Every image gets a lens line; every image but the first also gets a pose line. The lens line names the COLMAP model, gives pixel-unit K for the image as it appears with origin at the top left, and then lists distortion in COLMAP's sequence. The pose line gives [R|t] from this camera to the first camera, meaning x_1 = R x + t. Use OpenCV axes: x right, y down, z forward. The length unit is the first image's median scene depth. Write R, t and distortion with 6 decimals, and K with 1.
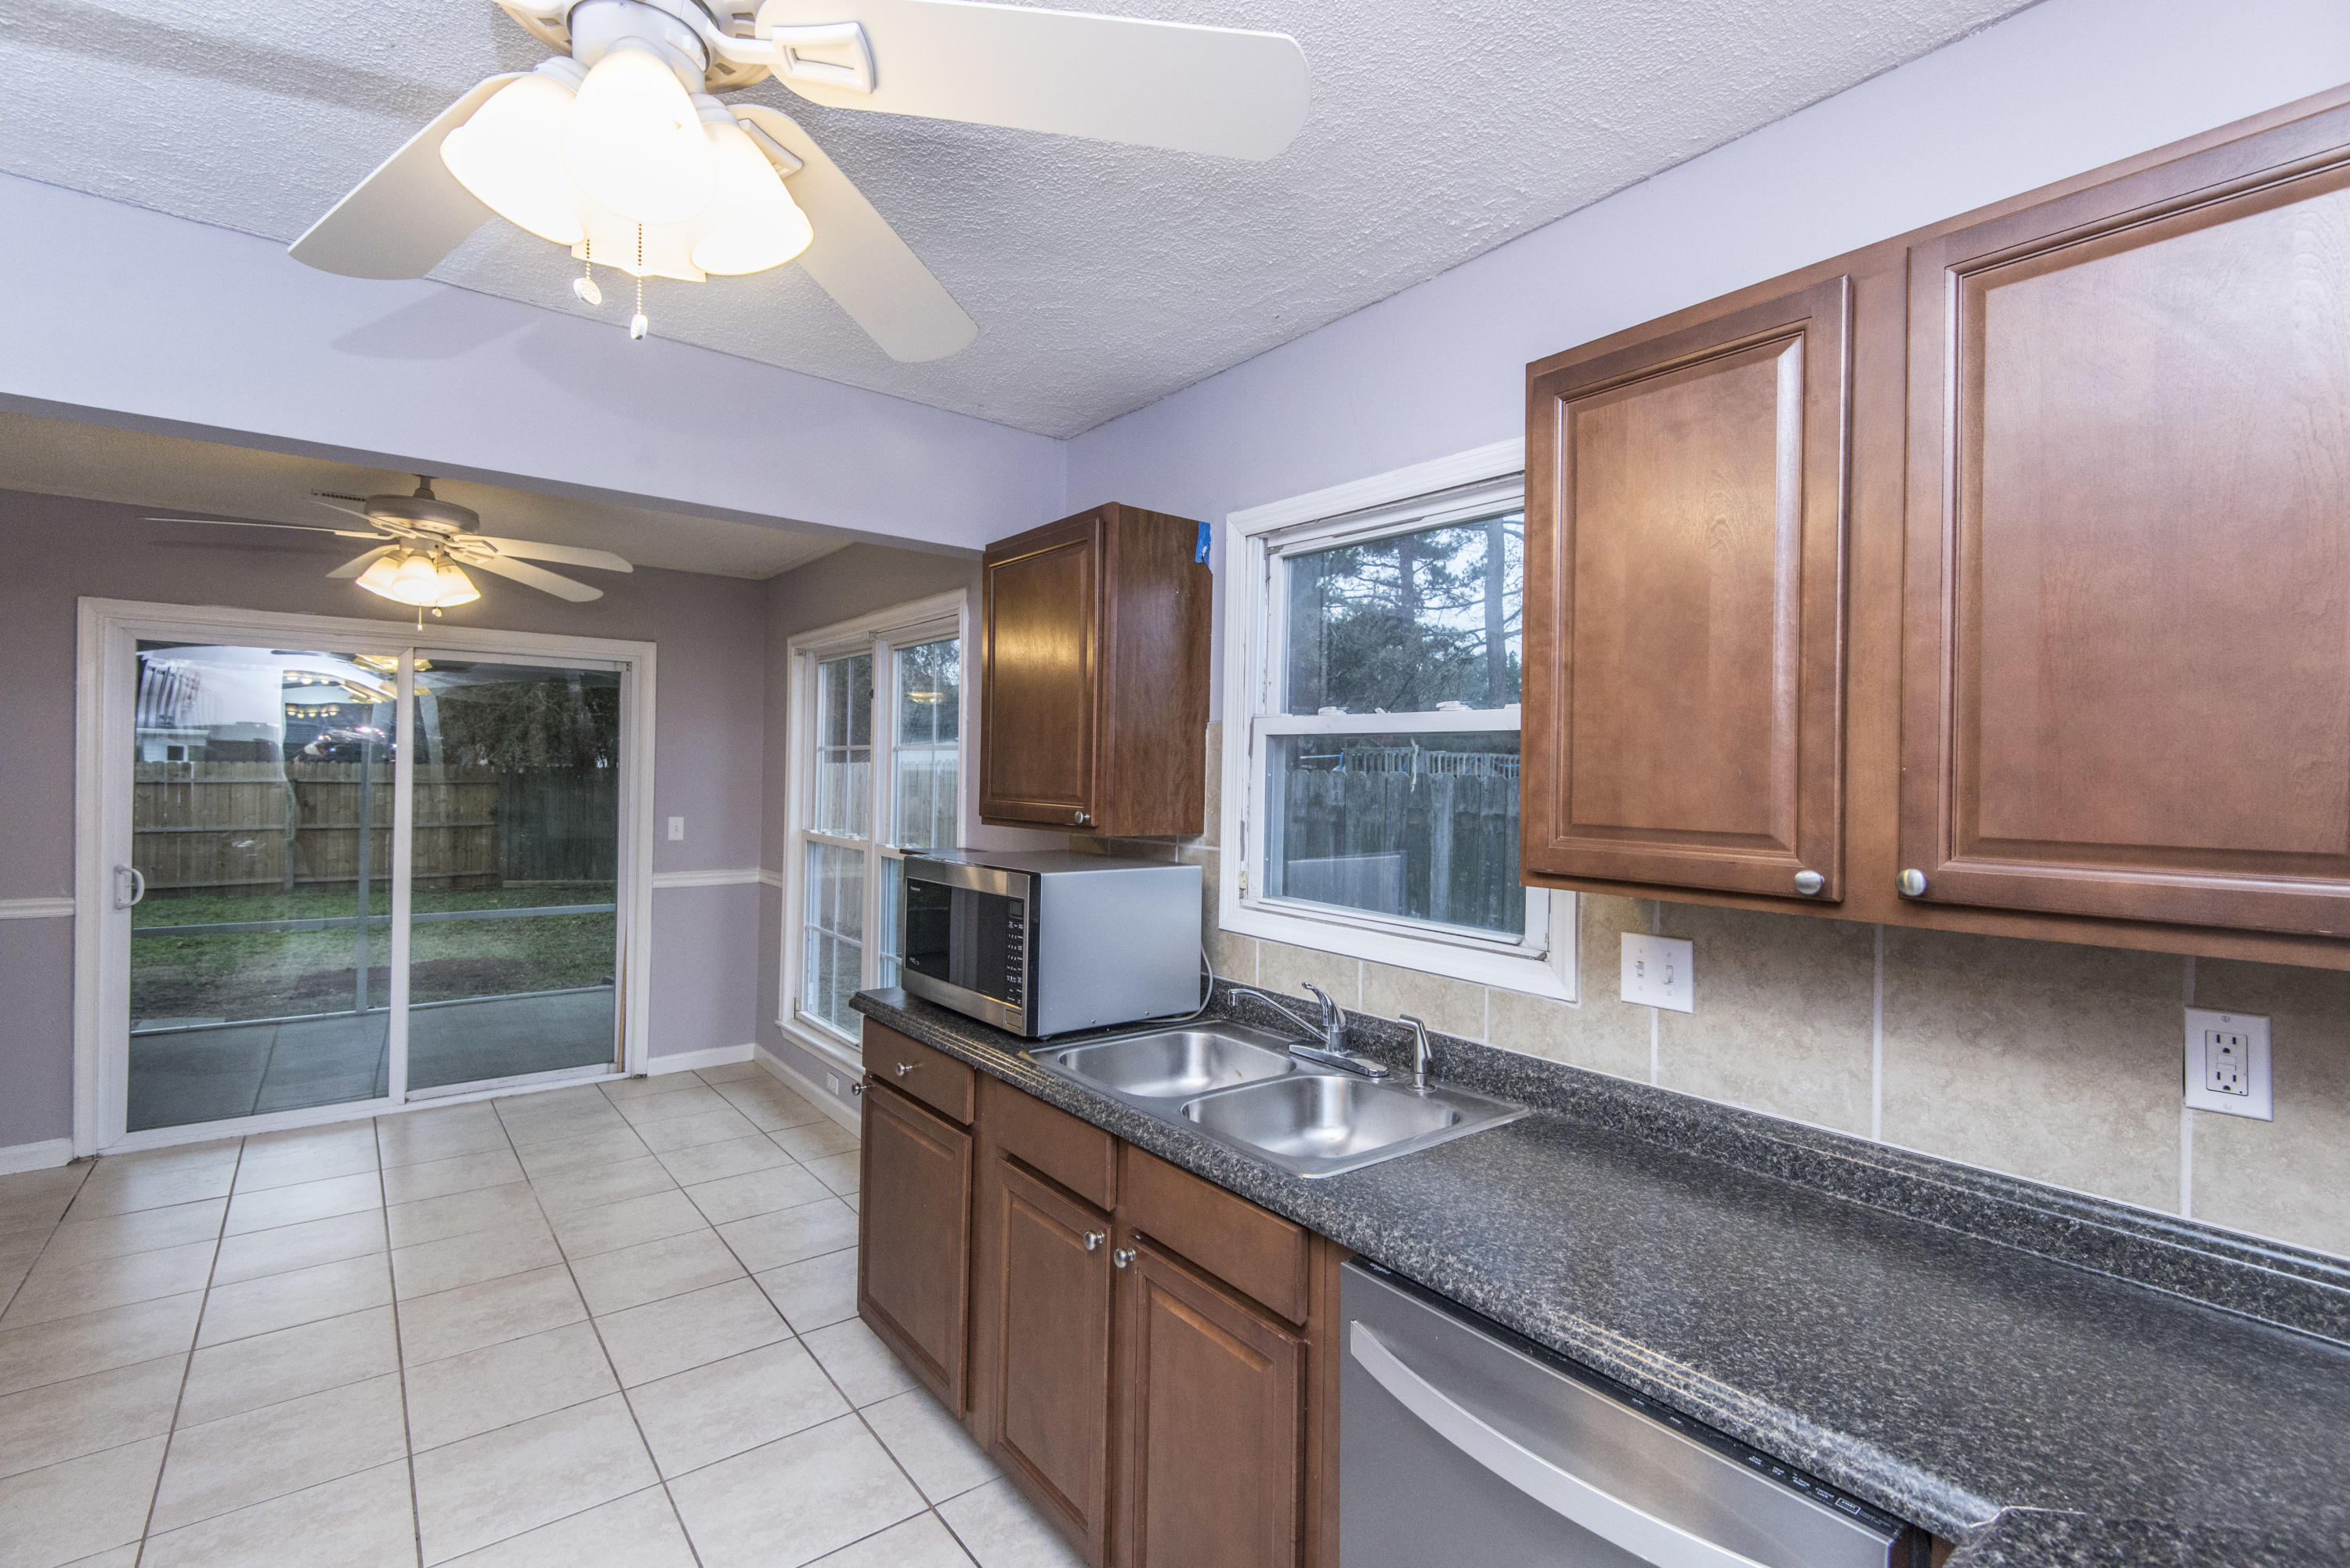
lens RADIAL K [[1062.6, 0, 1176.2], [0, 1062.6, 771.7], [0, 0, 1]] dist [0.024660, -0.011691]
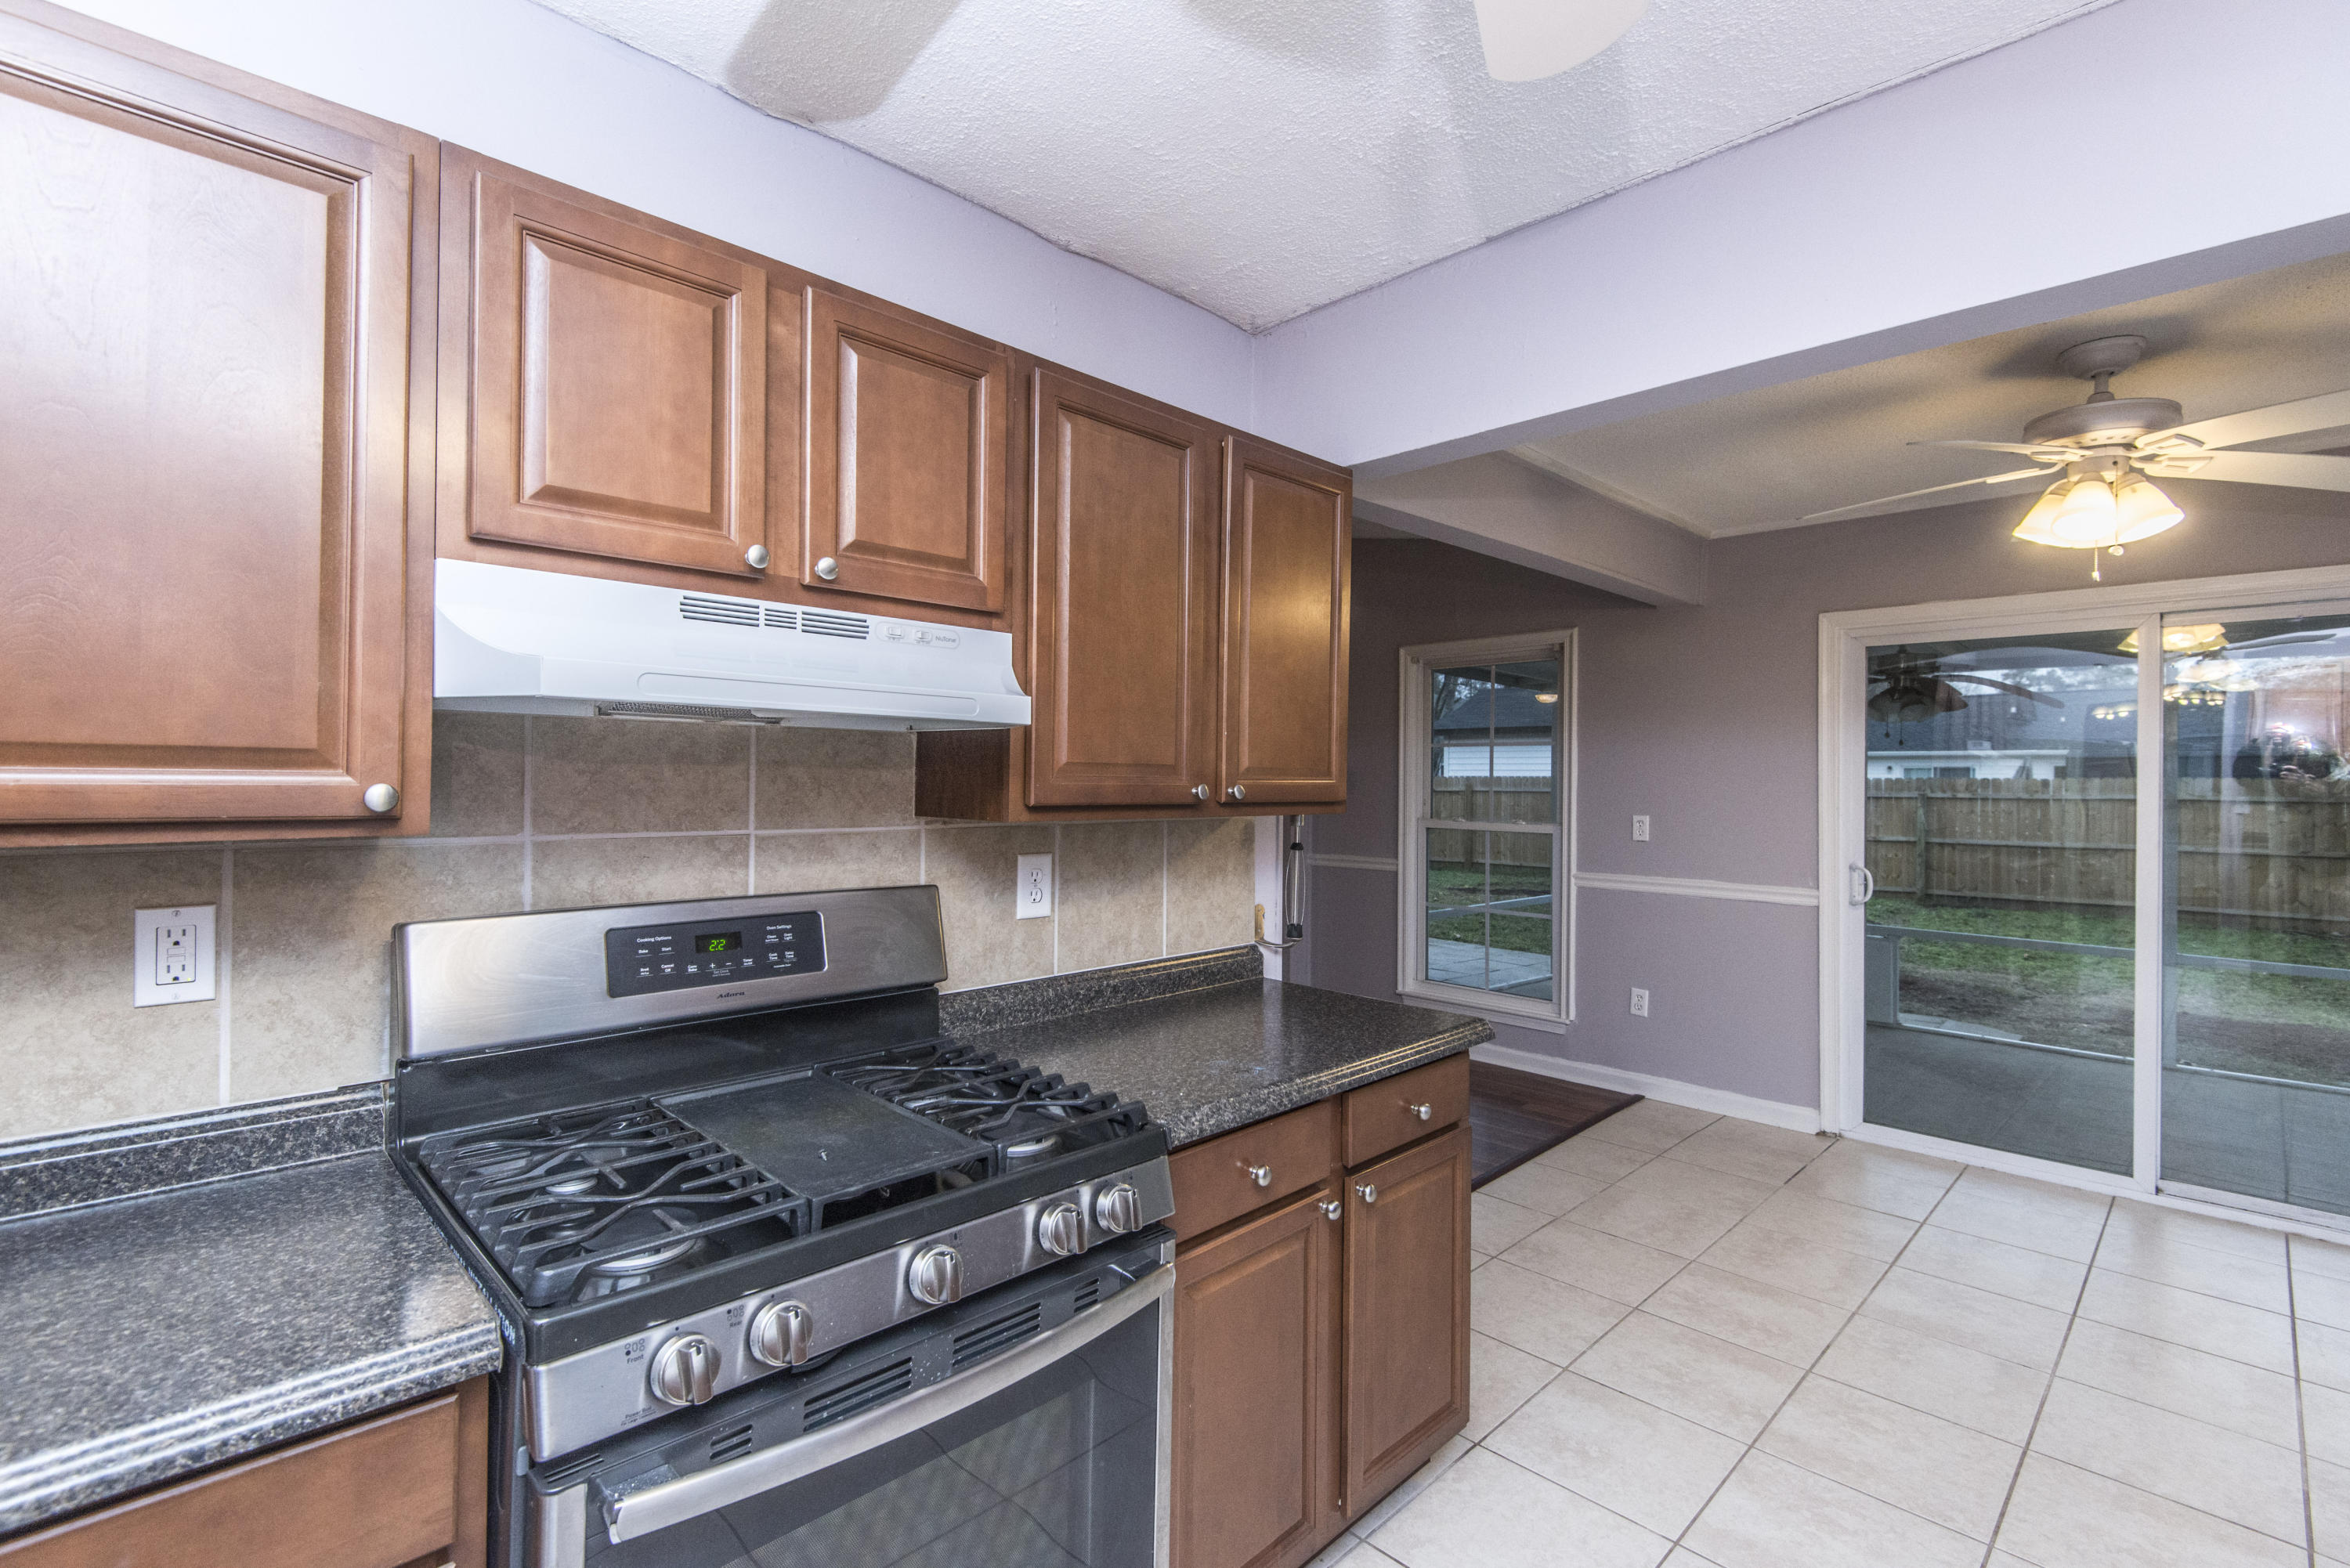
lens RADIAL K [[1062.6, 0, 1180.9], [0, 1062.6, 773.0], [0, 0, 1]] dist [0.024660, -0.011691]
pose [[0.119611, -0.019649, -0.992626, -0.023838], [0.000378, 0.999805, -0.019745, 0.023592], [0.992821, 0.001986, 0.119595, 0.274050]]
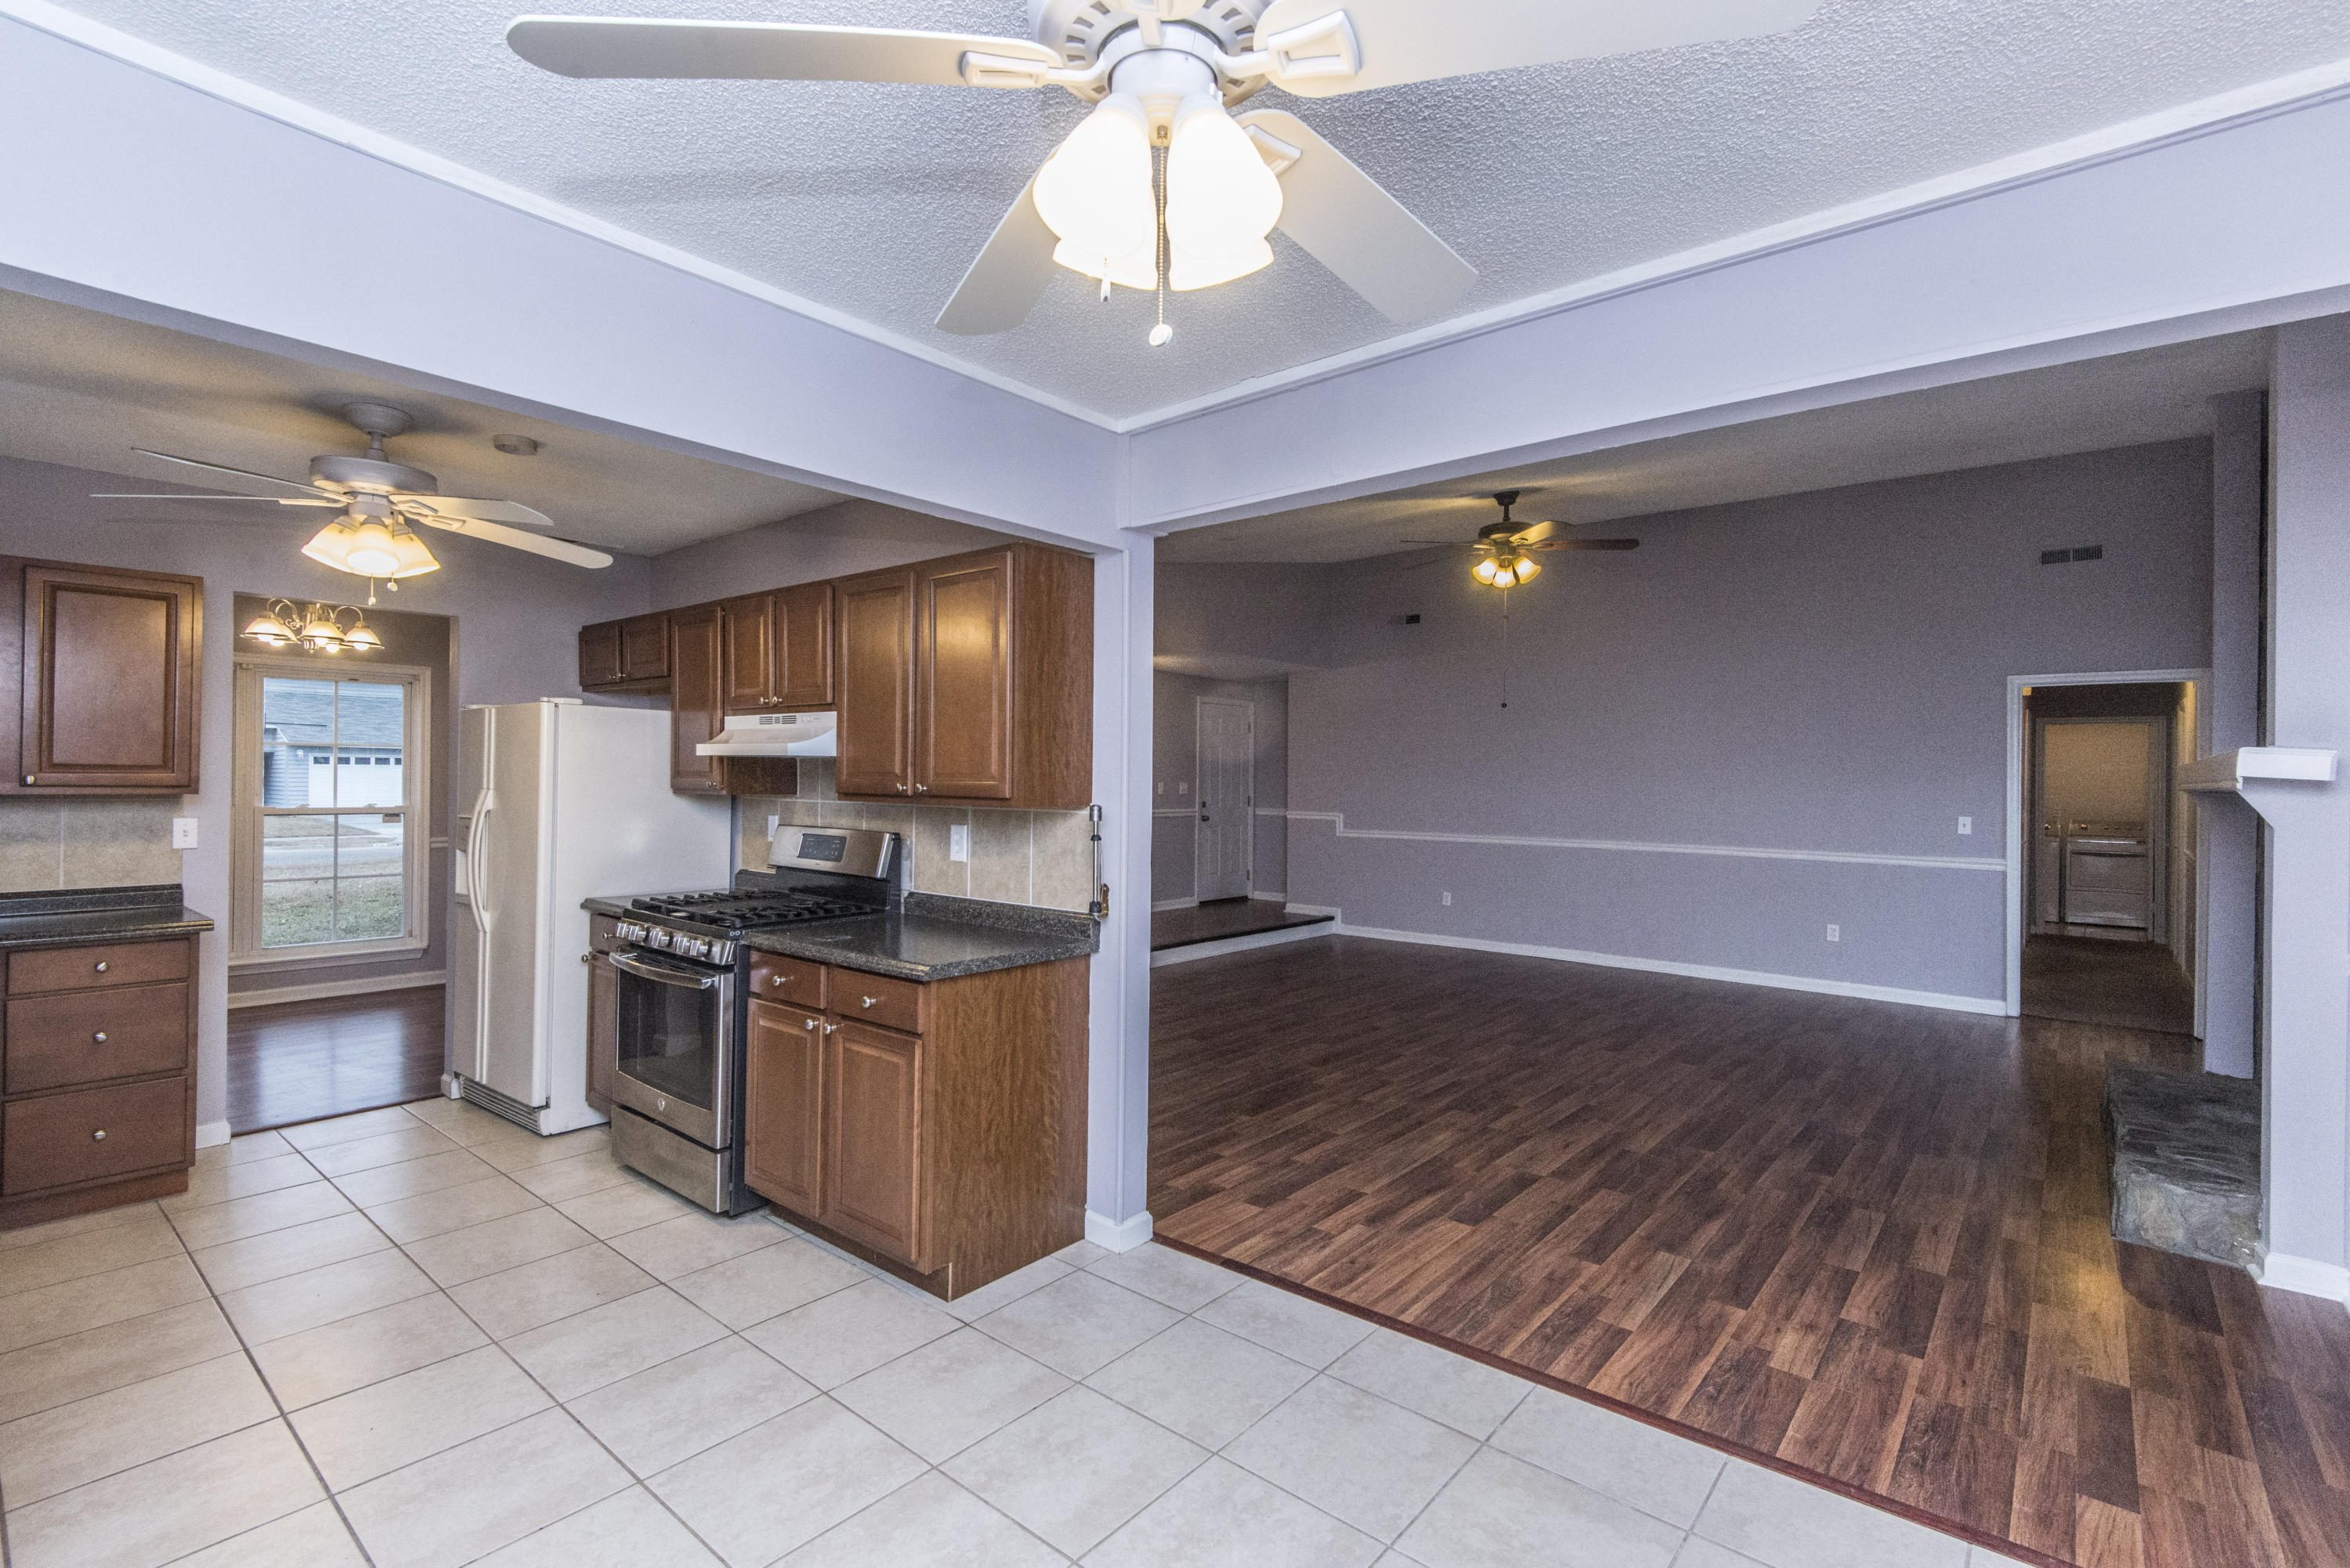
lens RADIAL K [[1062.6, 0, 1172.4], [0, 1062.6, 776.4], [0, 0, 1]] dist [0.024660, -0.011691]
pose [[-0.978278, -0.028774, -0.205290, -0.667031], [-0.026968, 0.999569, -0.011589, 0.016037], [0.205535, -0.005801, -0.978633, 1.405414]]
